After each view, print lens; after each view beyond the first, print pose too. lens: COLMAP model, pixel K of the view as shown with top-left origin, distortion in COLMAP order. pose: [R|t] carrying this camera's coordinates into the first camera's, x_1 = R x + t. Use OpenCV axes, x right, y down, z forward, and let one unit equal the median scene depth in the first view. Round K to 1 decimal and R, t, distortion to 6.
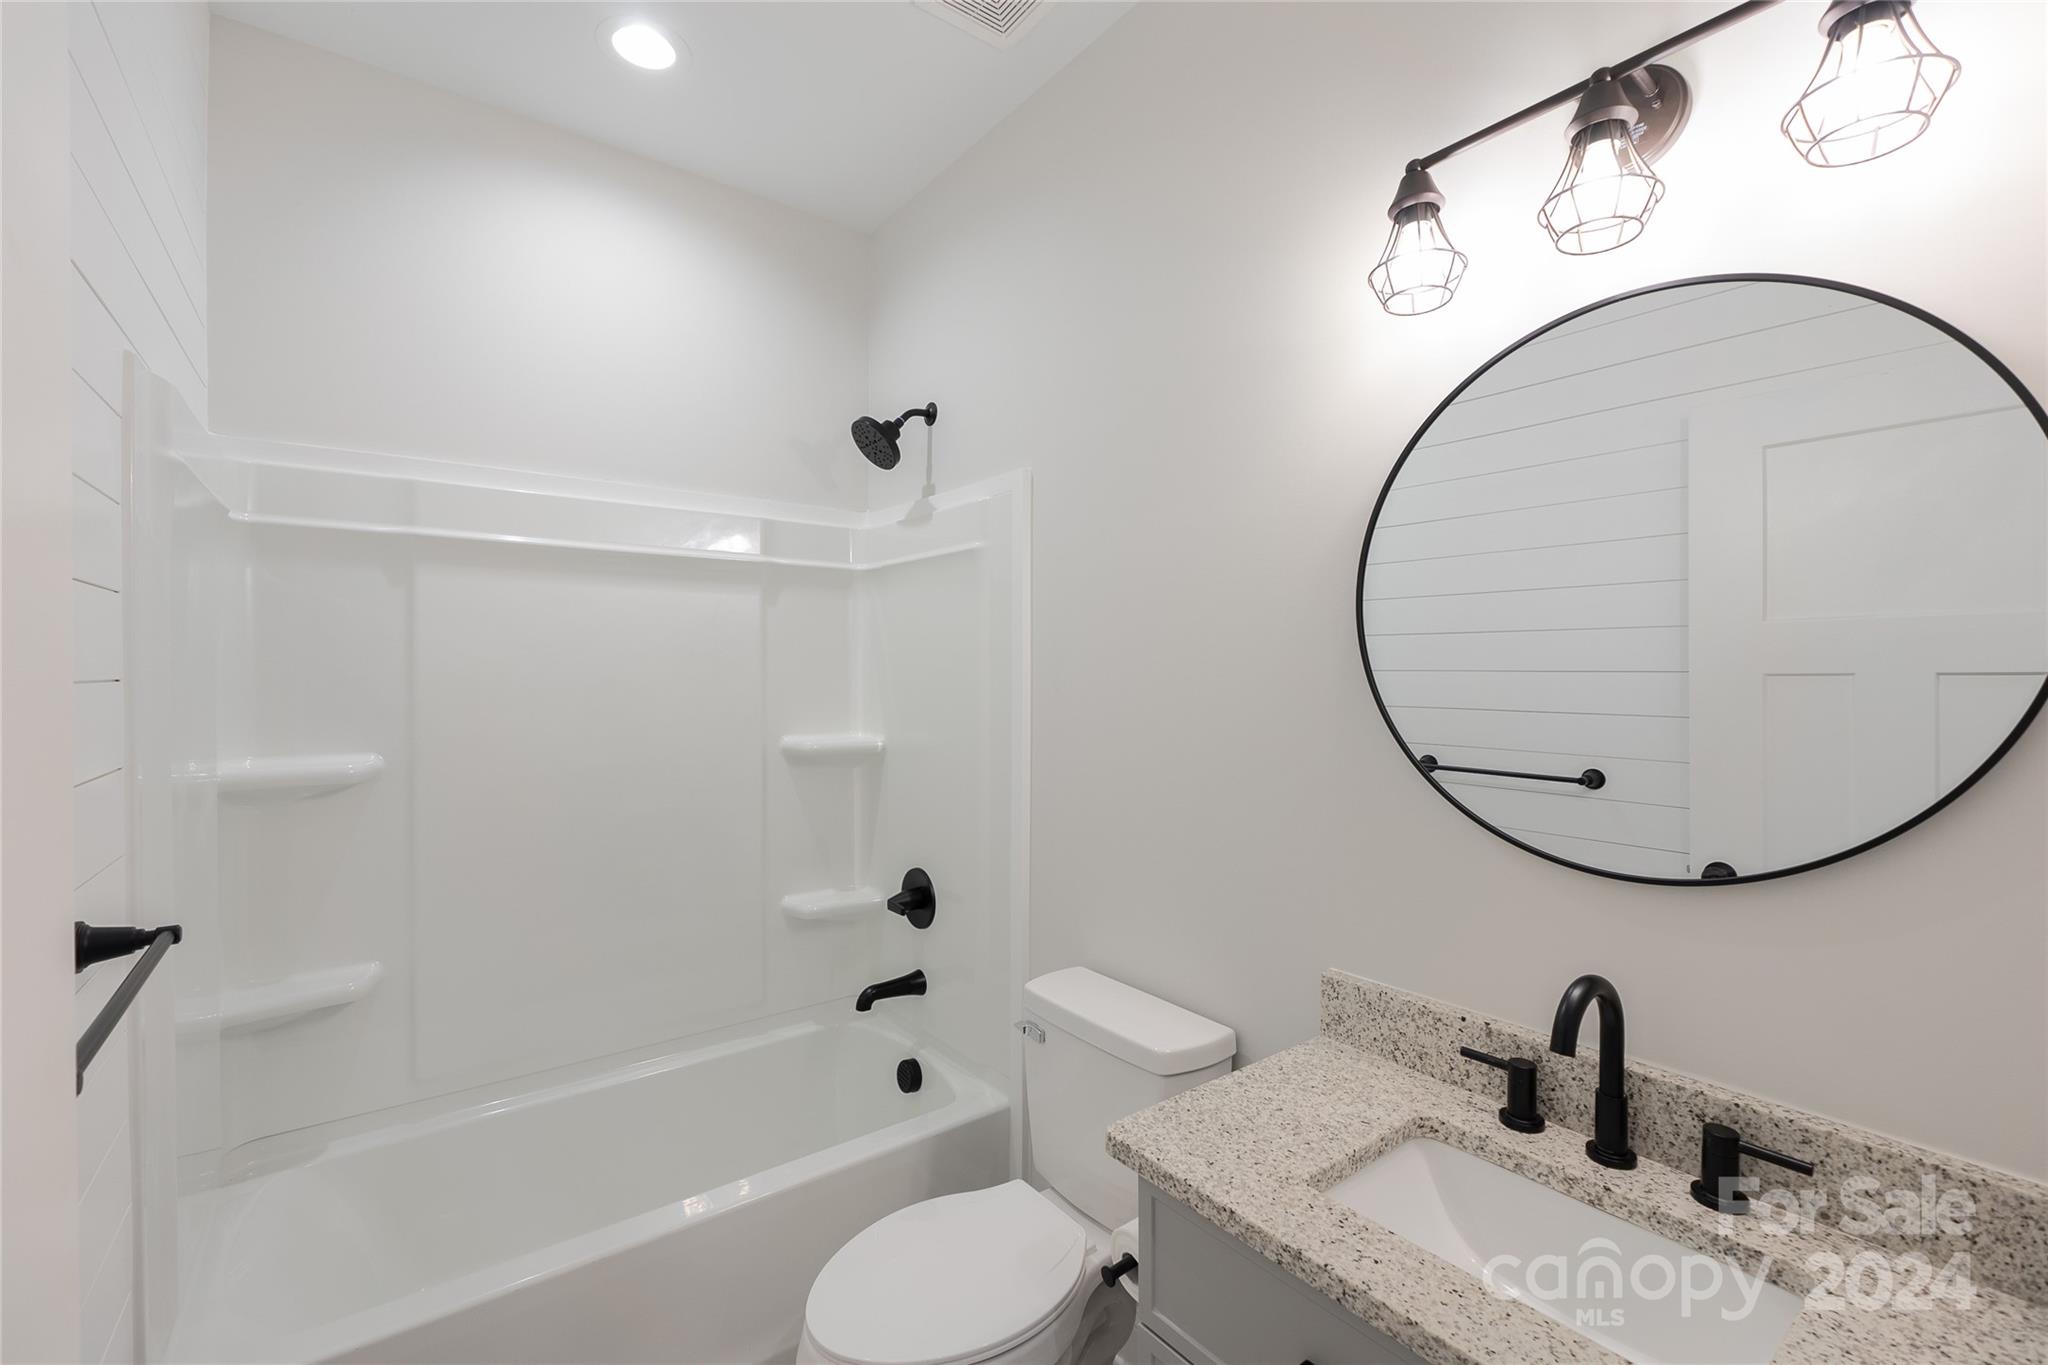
lens RADIAL K [[849.4, 0, 1034.8], [0, 849.4, 721.0], [0, 0, 1]] dist [-0.004168, 0.000314]
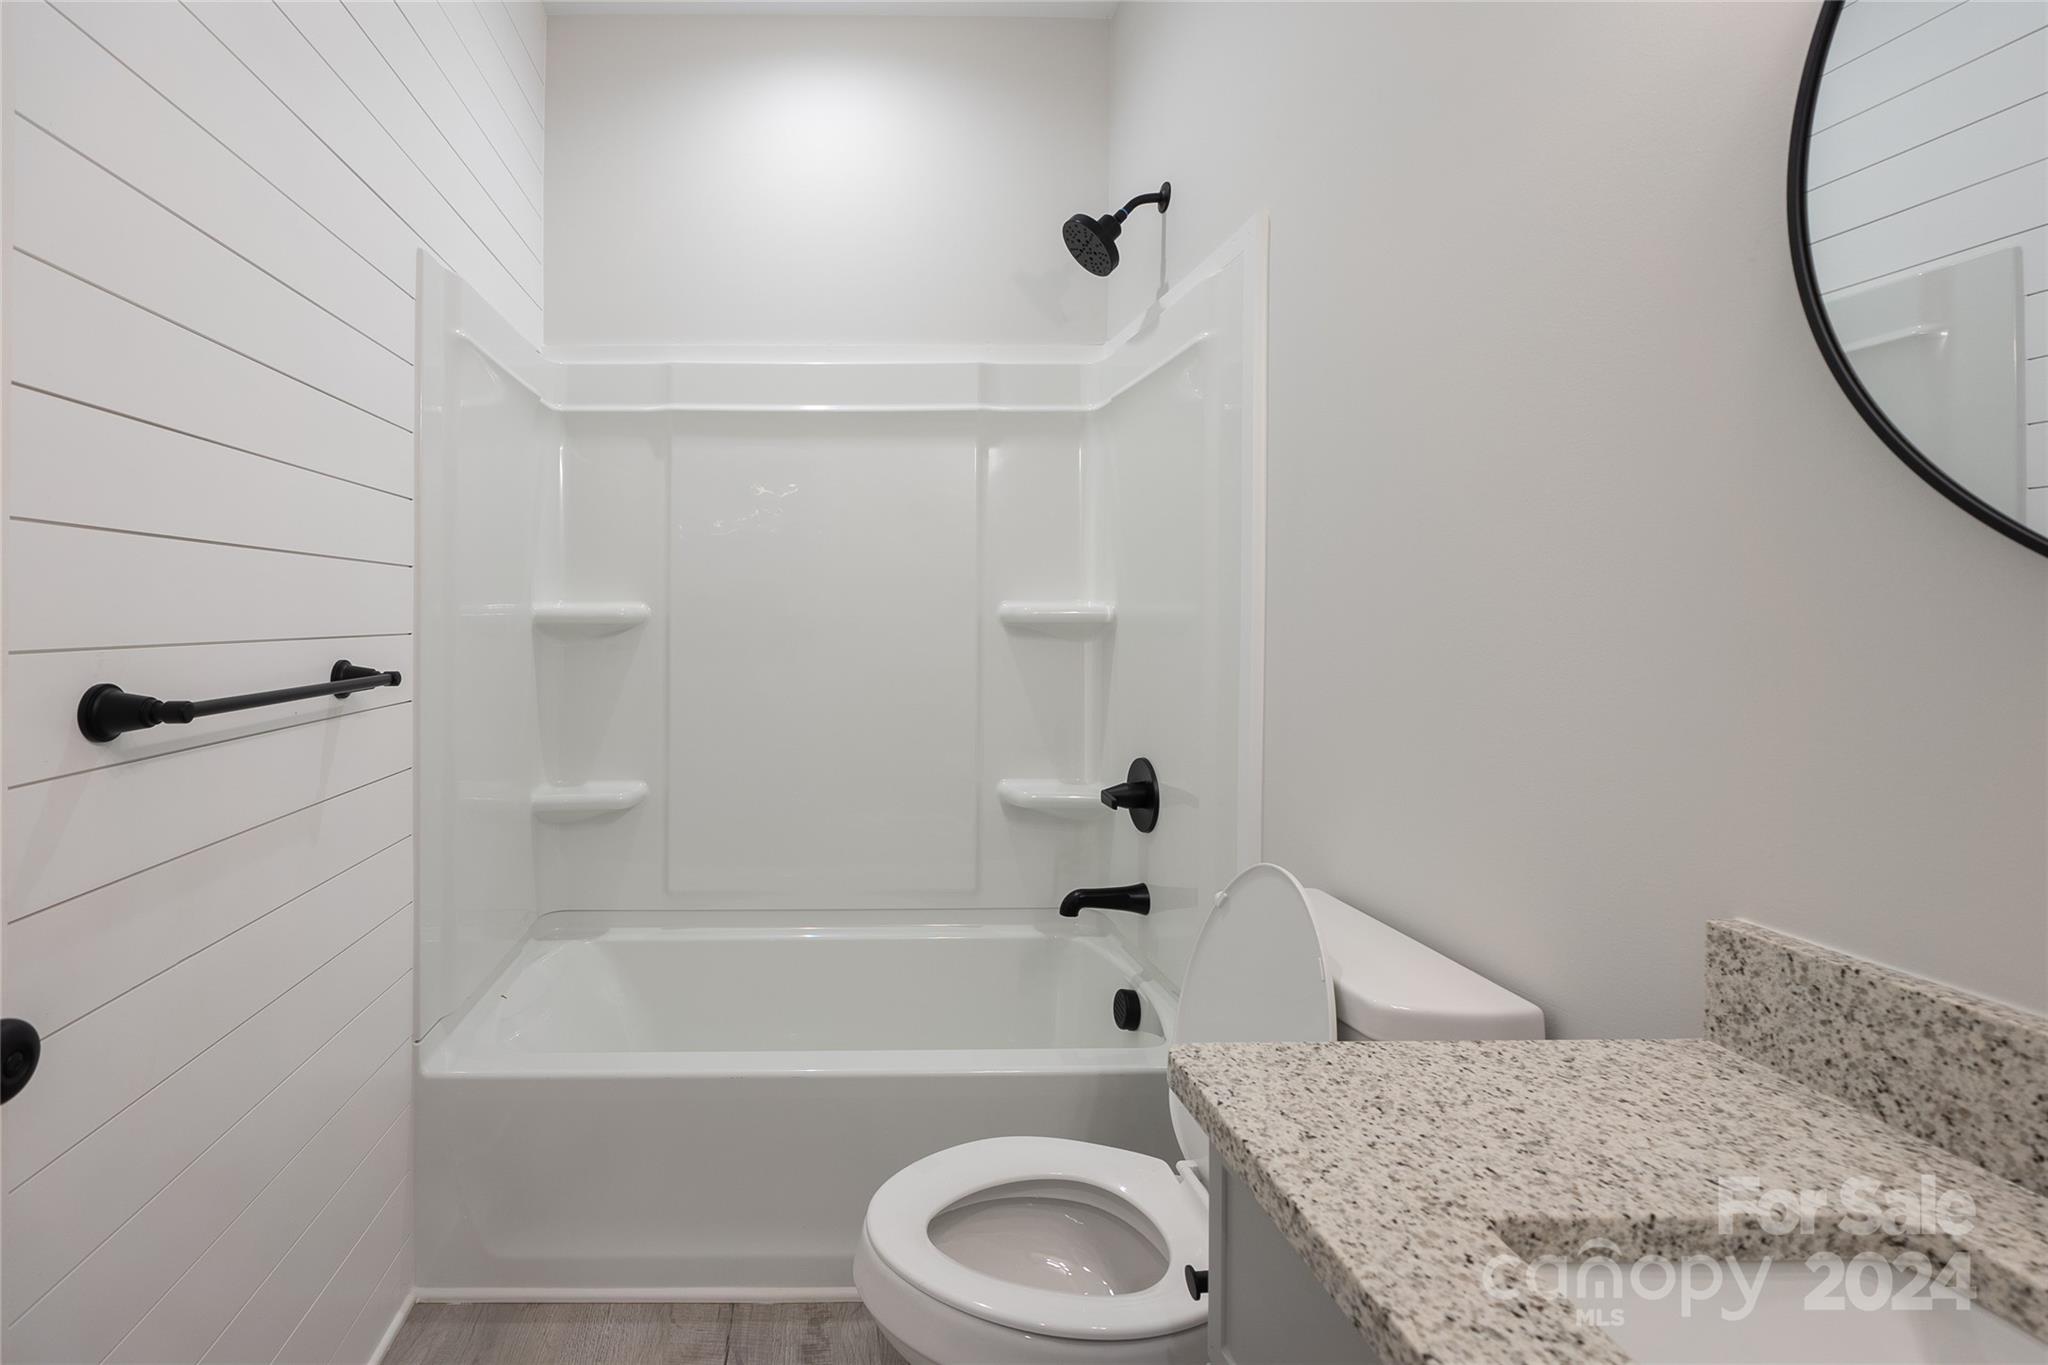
lens RADIAL K [[870.7, 0, 951.0], [0, 870.7, 714.0], [0, 0, 1]] dist [-0.003799, -0.001102]
pose [[0.808019, 0.019821, -0.588823, 0.280711], [-0.026493, 0.999645, -0.002705, 0.186438], [0.588561, 0.017786, 0.808257, 0.283880]]
